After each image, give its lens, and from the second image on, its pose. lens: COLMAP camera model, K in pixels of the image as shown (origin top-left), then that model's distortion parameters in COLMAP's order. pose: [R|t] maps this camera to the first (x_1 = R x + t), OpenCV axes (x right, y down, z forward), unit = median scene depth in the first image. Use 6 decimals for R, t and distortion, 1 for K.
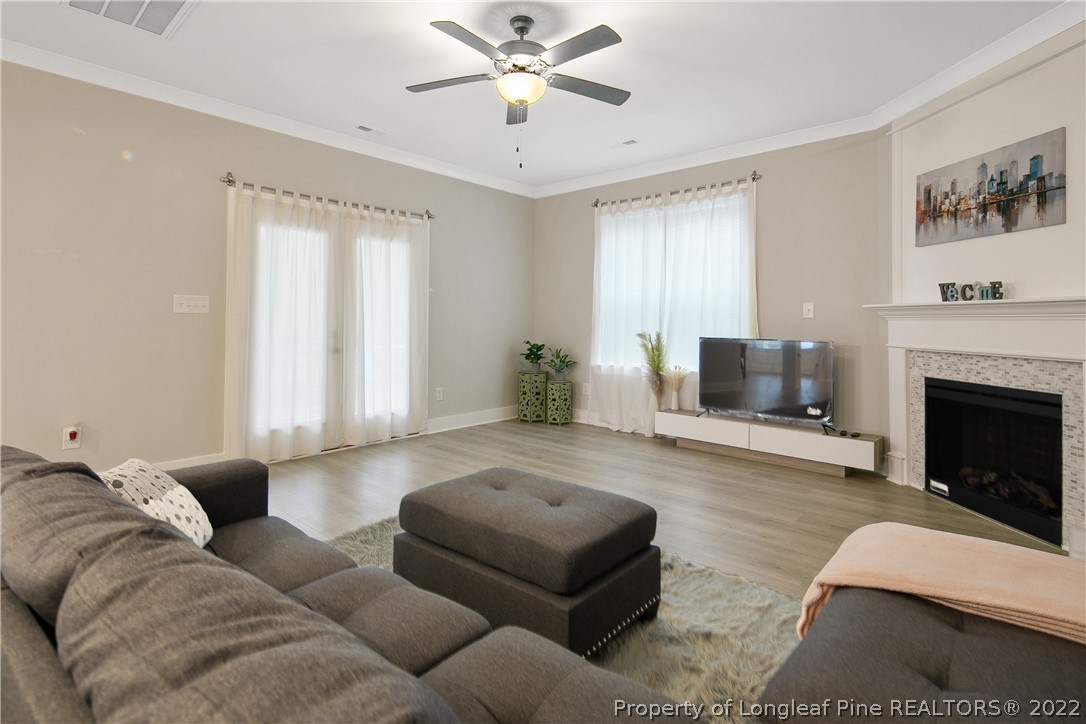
lens RADIAL K [[541.5, 0, 542.1], [0, 541.5, 312.9], [0, 0, 1]] dist [-0.000632, -0.007342]
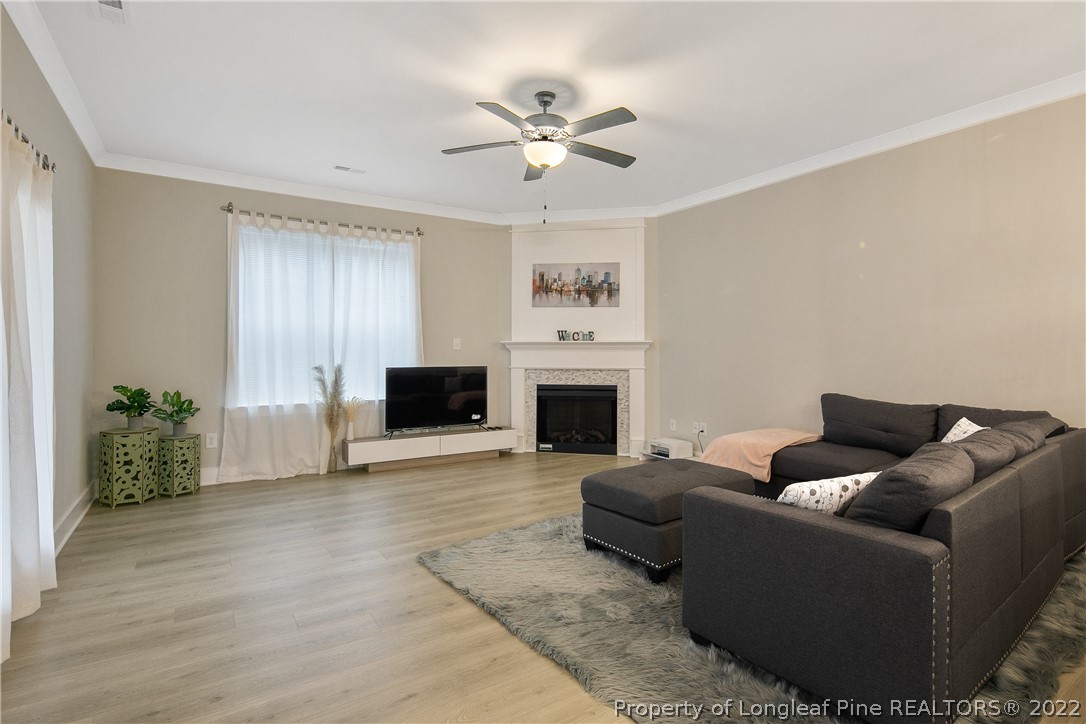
lens RADIAL K [[533.6, 0, 546.9], [0, 533.6, 349.2], [0, 0, 1]] dist [0.000038, -0.006185]
pose [[0.247067, -0.007713, 0.968968, -0.951390], [-0.011989, 0.999867, 0.011016, -0.011491], [-0.968924, -0.014339, 0.246942, 0.590886]]
